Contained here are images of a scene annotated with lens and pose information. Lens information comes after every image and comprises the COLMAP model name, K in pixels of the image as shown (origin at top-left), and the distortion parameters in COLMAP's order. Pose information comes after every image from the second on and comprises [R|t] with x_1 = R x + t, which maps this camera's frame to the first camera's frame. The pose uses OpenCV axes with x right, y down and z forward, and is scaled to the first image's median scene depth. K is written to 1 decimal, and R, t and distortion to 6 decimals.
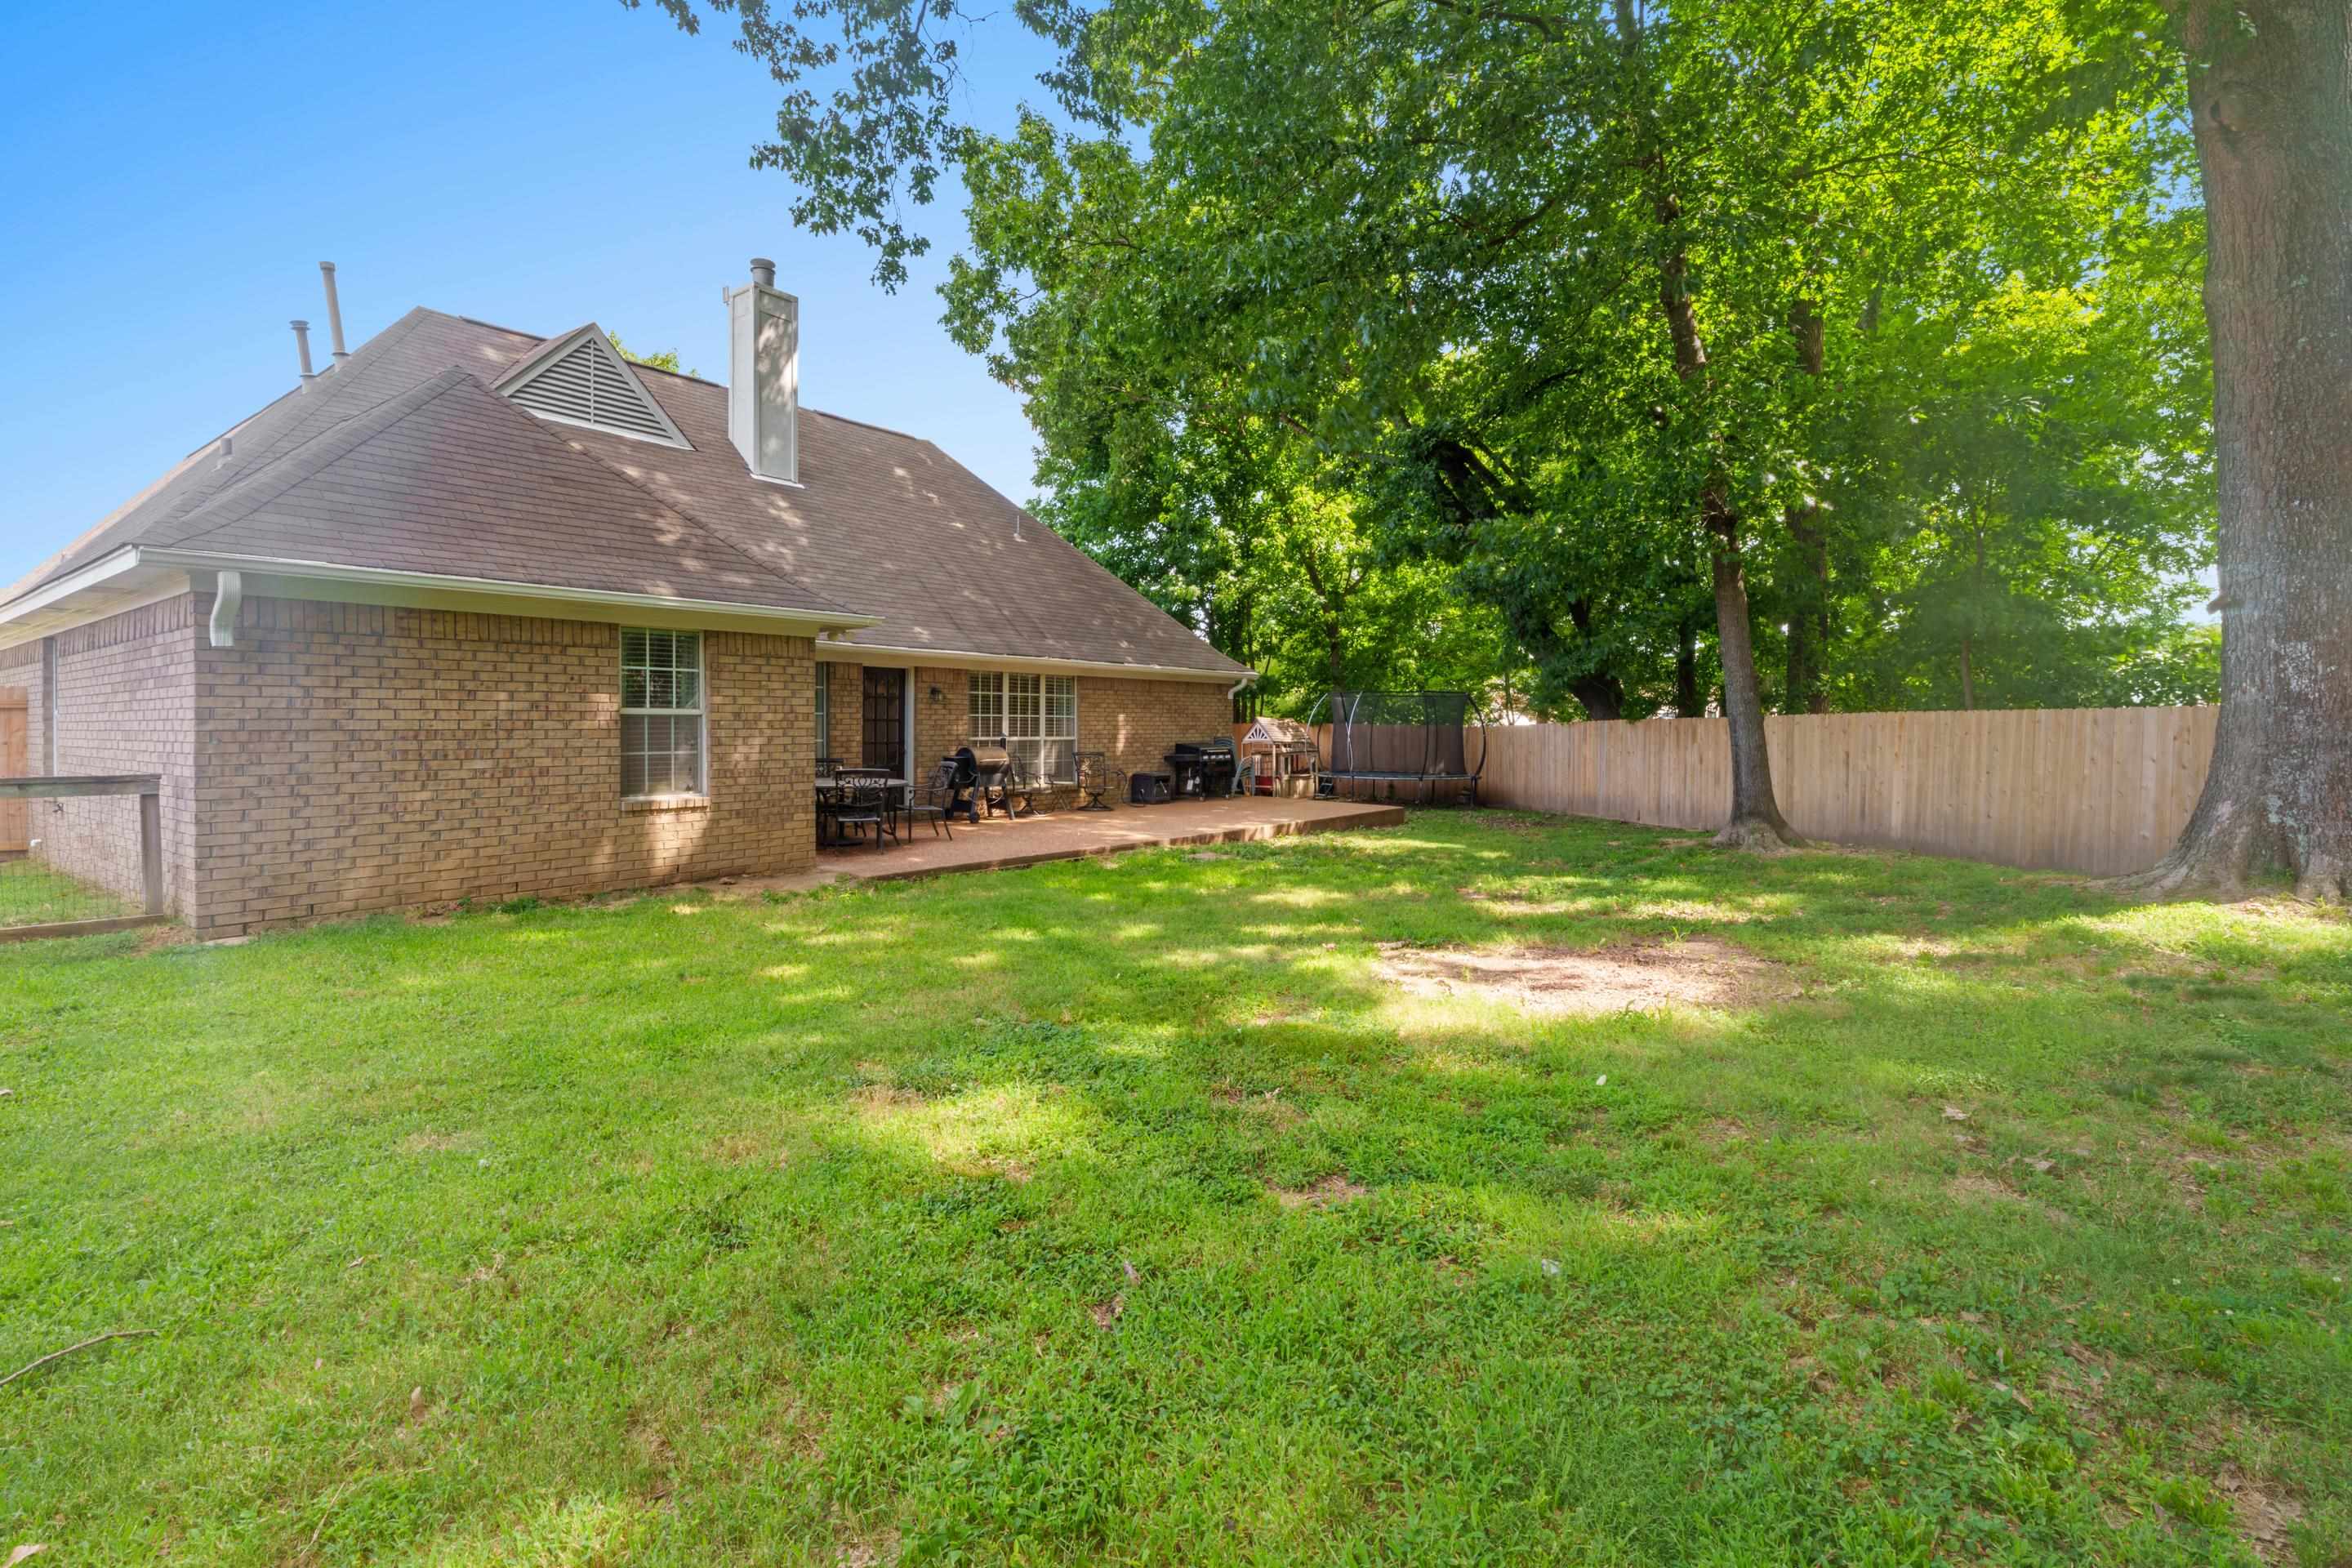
lens RADIAL K [[1062.8, 0, 1171.3], [0, 1062.8, 727.1], [0, 0, 1]] dist [-0.001632, -0.000016]
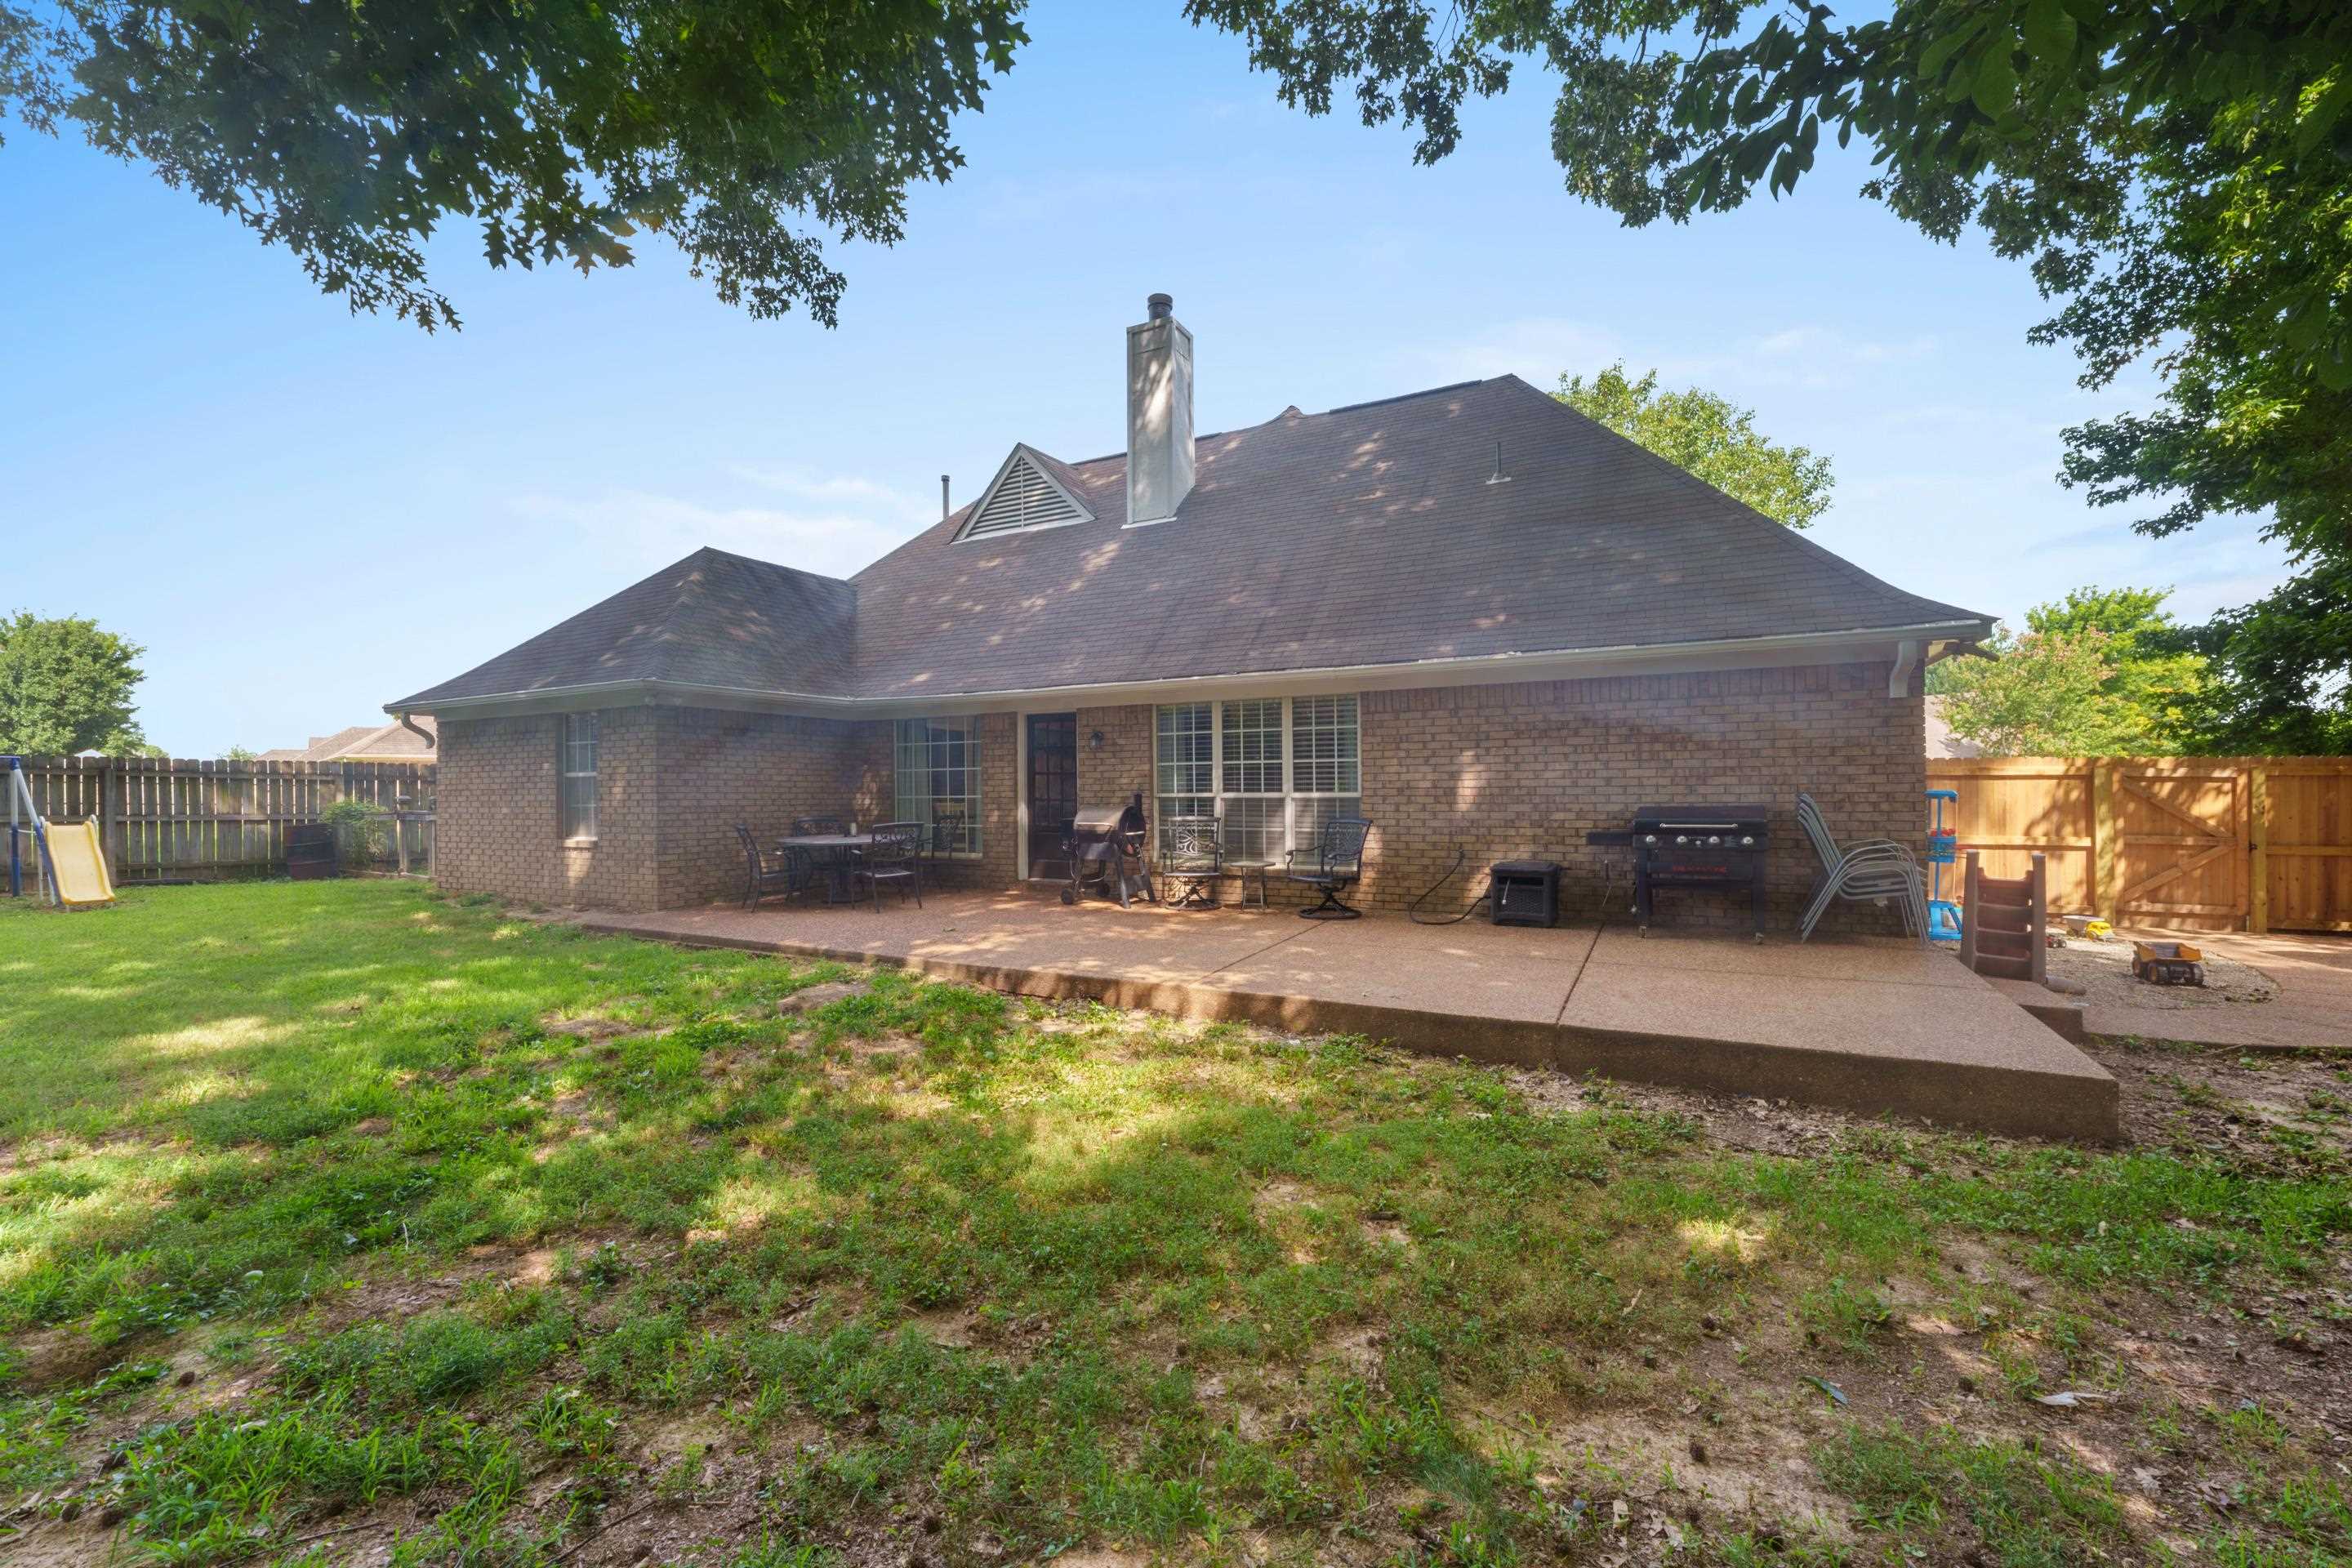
lens RADIAL K [[961.3, 0, 1172.9], [0, 961.3, 787.5], [0, 0, 1]] dist [-0.000861, -0.000320]
pose [[0.158178, -0.004149, -0.987402, 0.512339], [0.009589, 0.999950, -0.002666, 0.007841], [0.987364, -0.009047, 0.158210, 0.946380]]
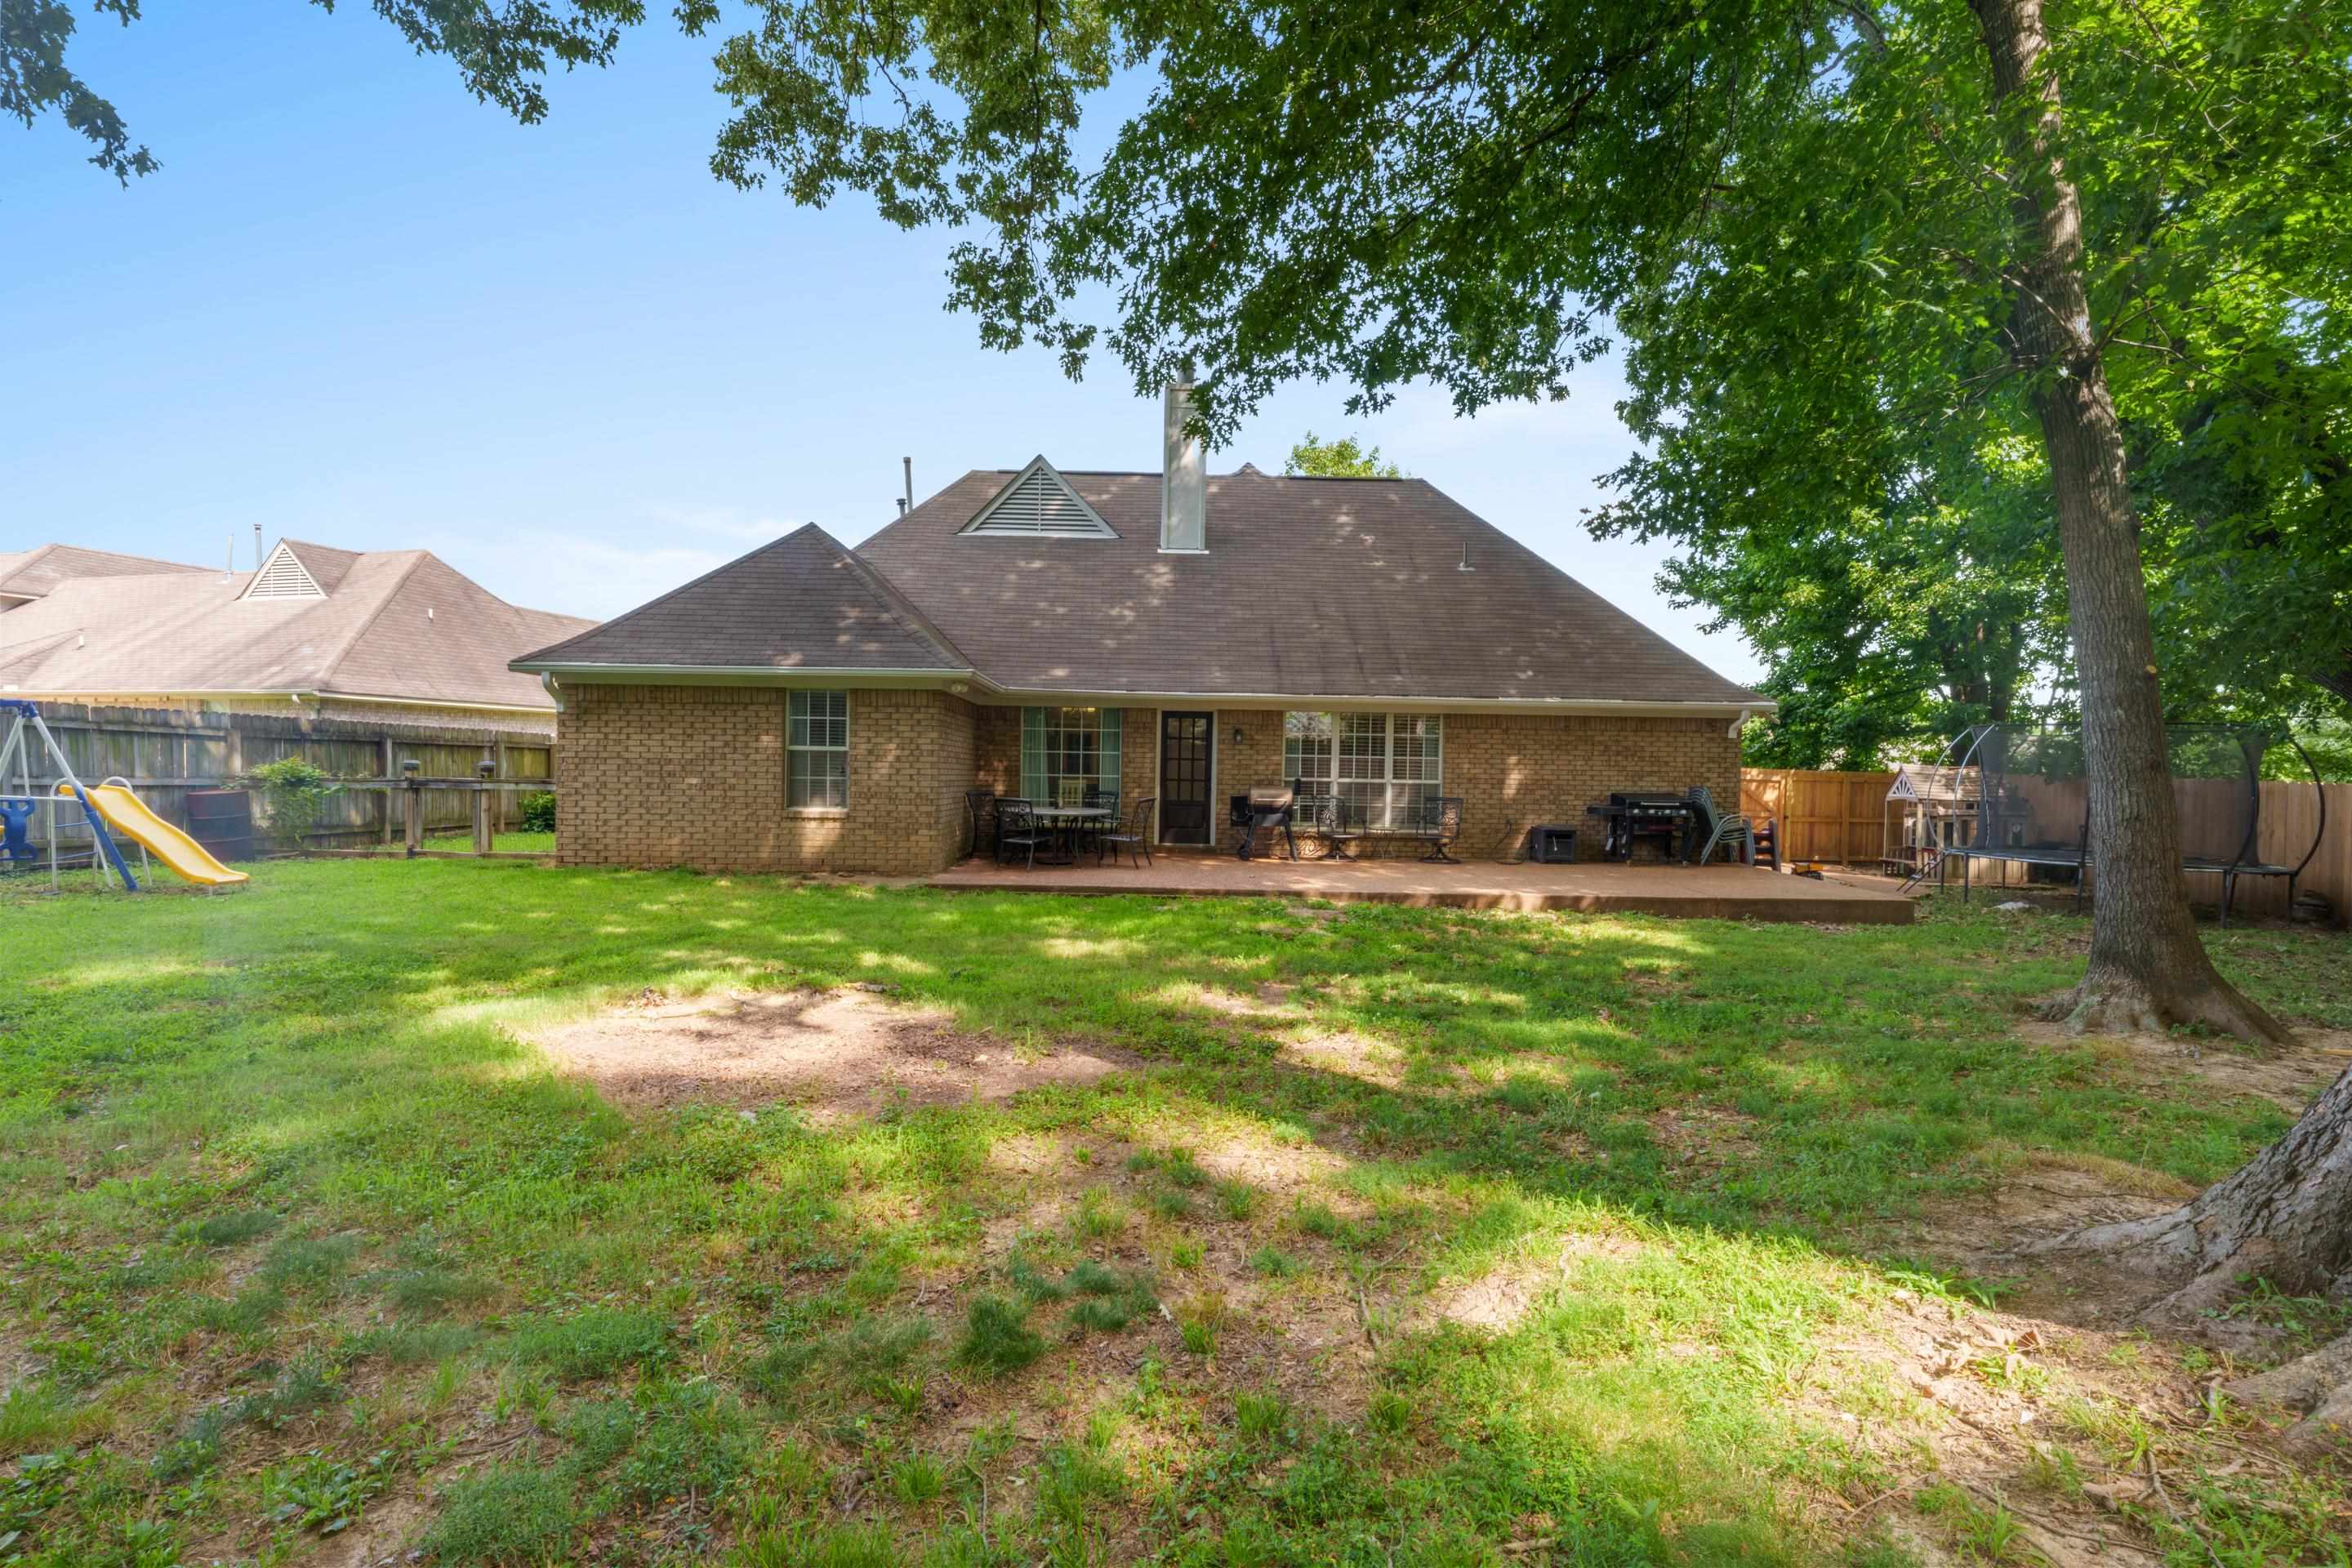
lens RADIAL K [[1062.8, 0, 1185.2], [0, 1062.8, 779.7], [0, 0, 1]] dist [-0.001632, -0.000016]
pose [[0.627749, 0.018779, -0.778189, 0.563271], [-0.016040, 0.999809, 0.011188, 0.002023], [0.778251, 0.005459, 0.627930, 0.305423]]
